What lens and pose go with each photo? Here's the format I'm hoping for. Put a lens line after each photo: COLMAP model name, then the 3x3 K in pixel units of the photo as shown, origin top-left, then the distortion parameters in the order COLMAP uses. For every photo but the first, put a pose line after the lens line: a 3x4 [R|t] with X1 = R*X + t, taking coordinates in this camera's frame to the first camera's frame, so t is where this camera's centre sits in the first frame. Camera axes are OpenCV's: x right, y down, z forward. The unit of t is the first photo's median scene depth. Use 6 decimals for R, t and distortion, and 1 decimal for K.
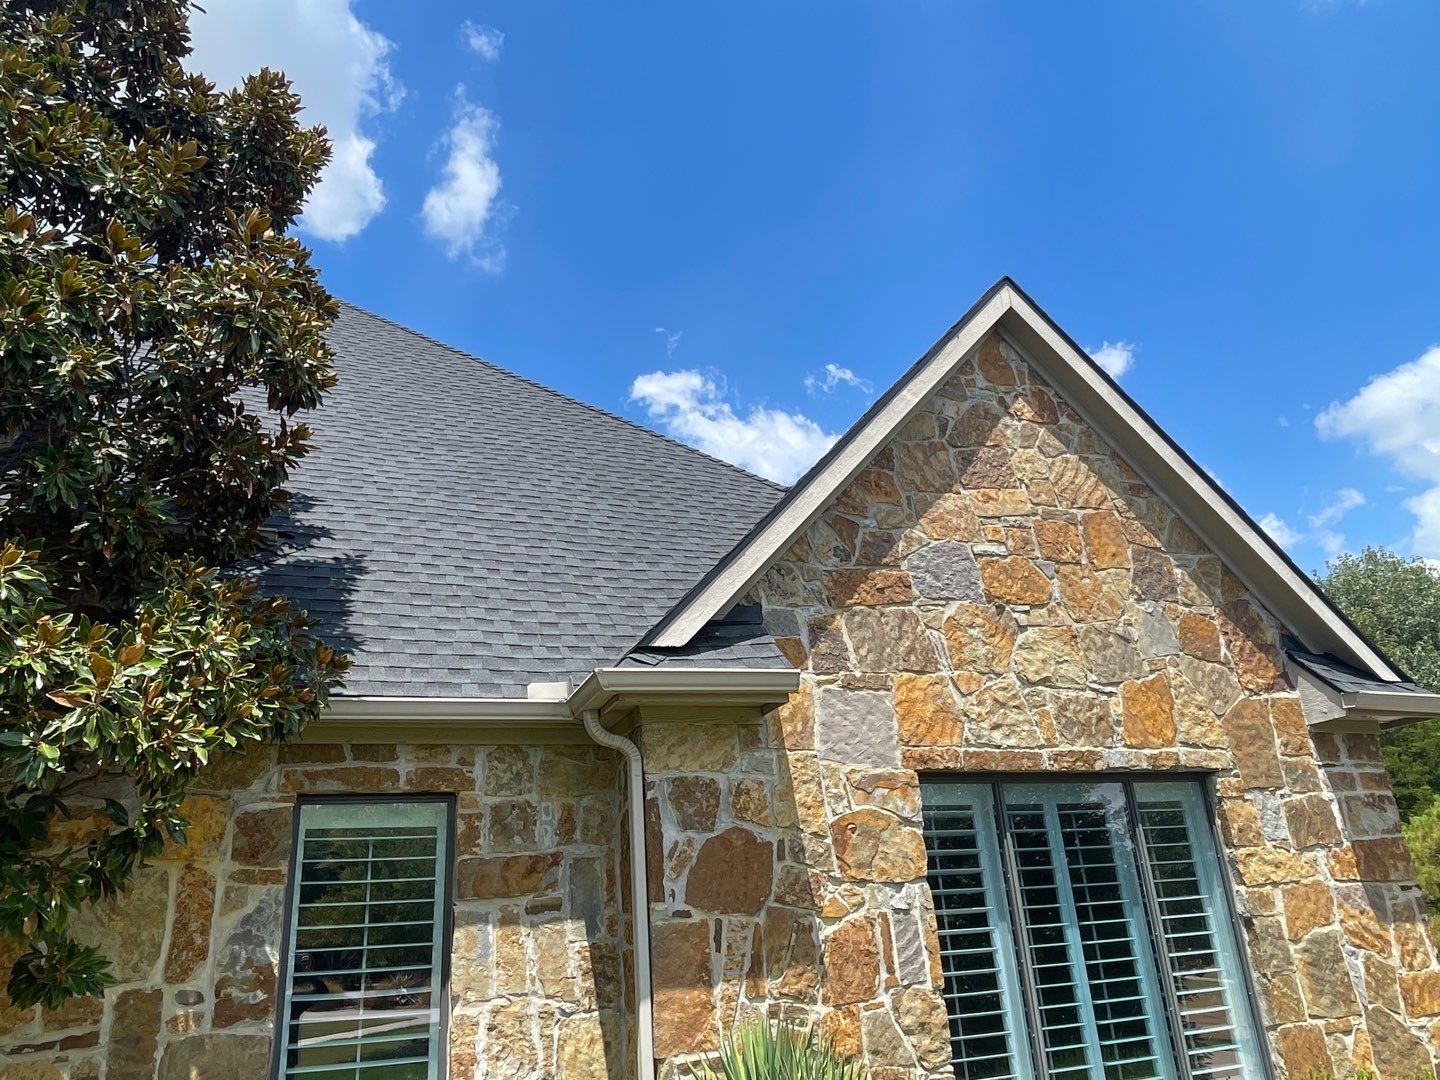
lens RADIAL K [[1049.0, 0, 720.0], [0, 1049.0, 540.0], [0, 0, 1]] dist [0.001372, -0.001941]
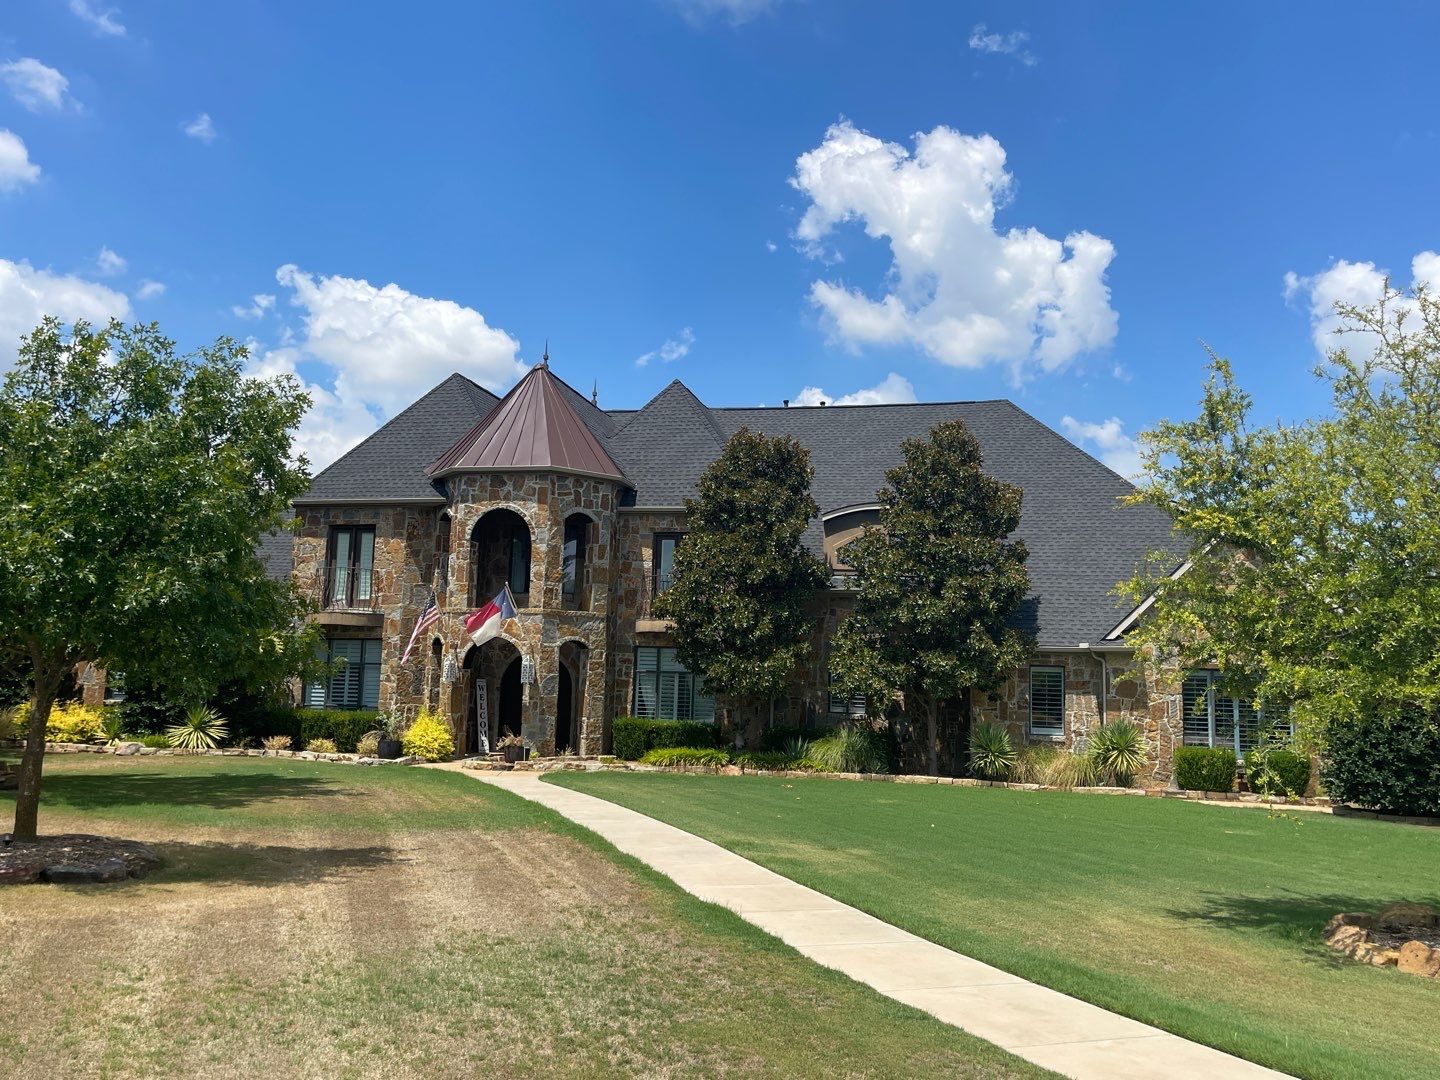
lens RADIAL K [[1049.0, 0, 720.0], [0, 1049.0, 540.0], [0, 0, 1]] dist [0.001372, -0.001941]
pose [[0.803085, 0.005126, -0.595842, 1.420278], [0.137216, 0.971497, 0.193300, -1.555406], [0.579850, -0.236995, 0.779492, -3.701843]]
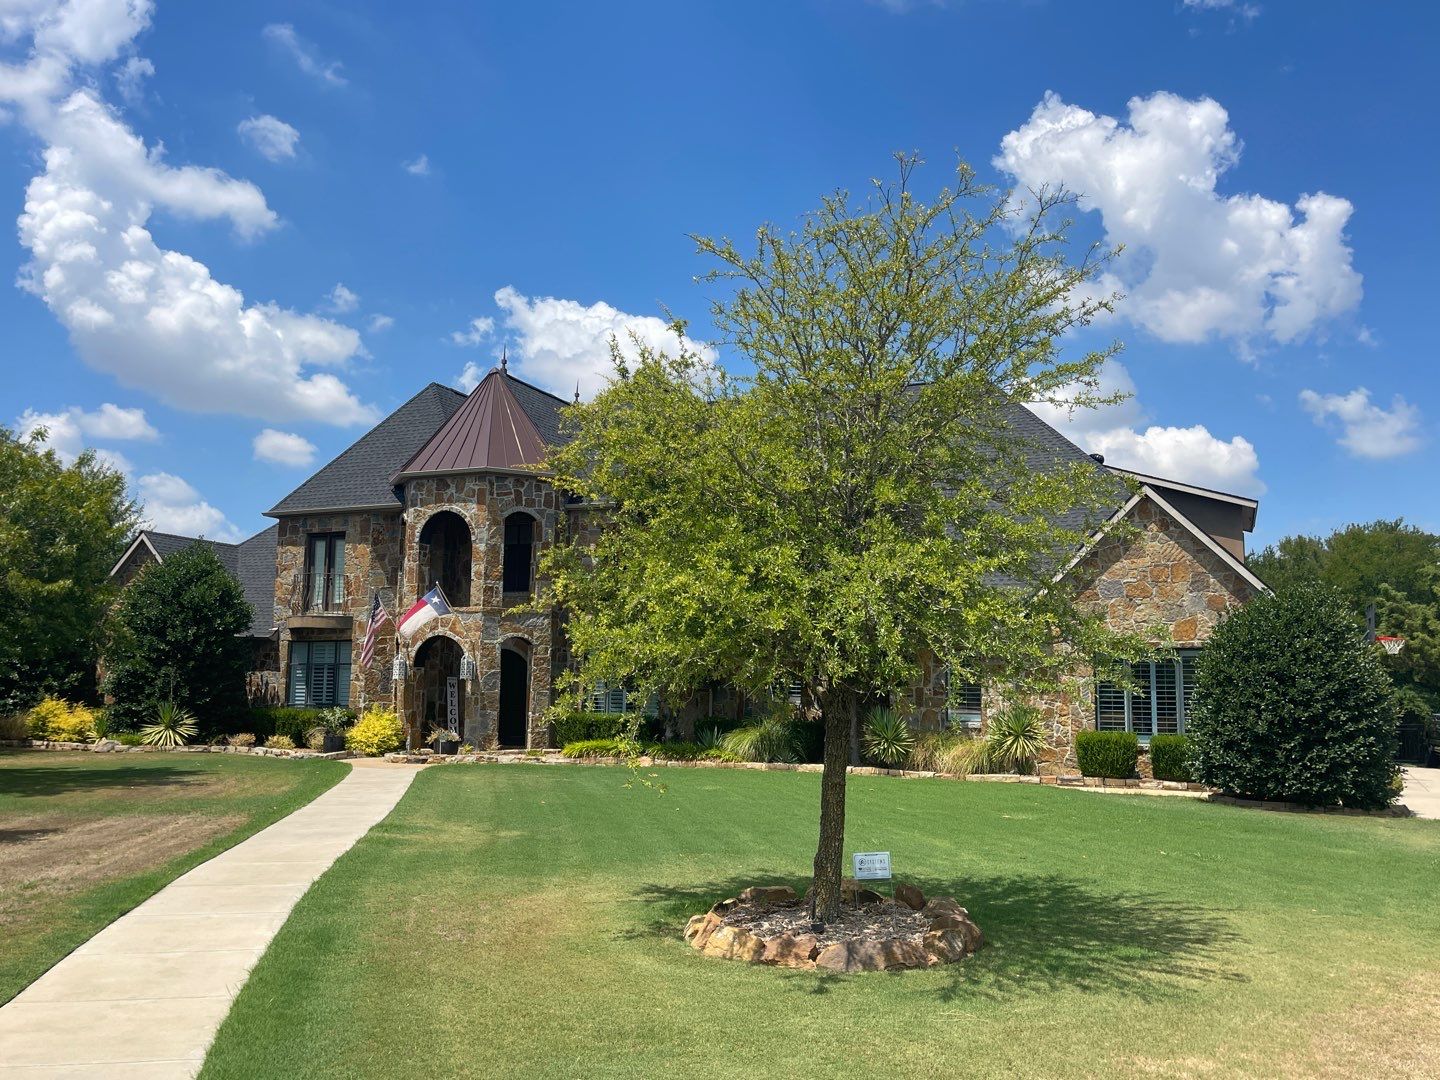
lens RADIAL K [[1049.0, 0, 720.0], [0, 1049.0, 540.0], [0, 0, 1]] dist [0.001372, -0.001941]
pose [[0.712340, -0.024070, -0.701421, 2.328853], [0.199636, 0.965077, 0.169625, -1.305616], [0.672842, -0.260860, 0.692268, -2.957710]]
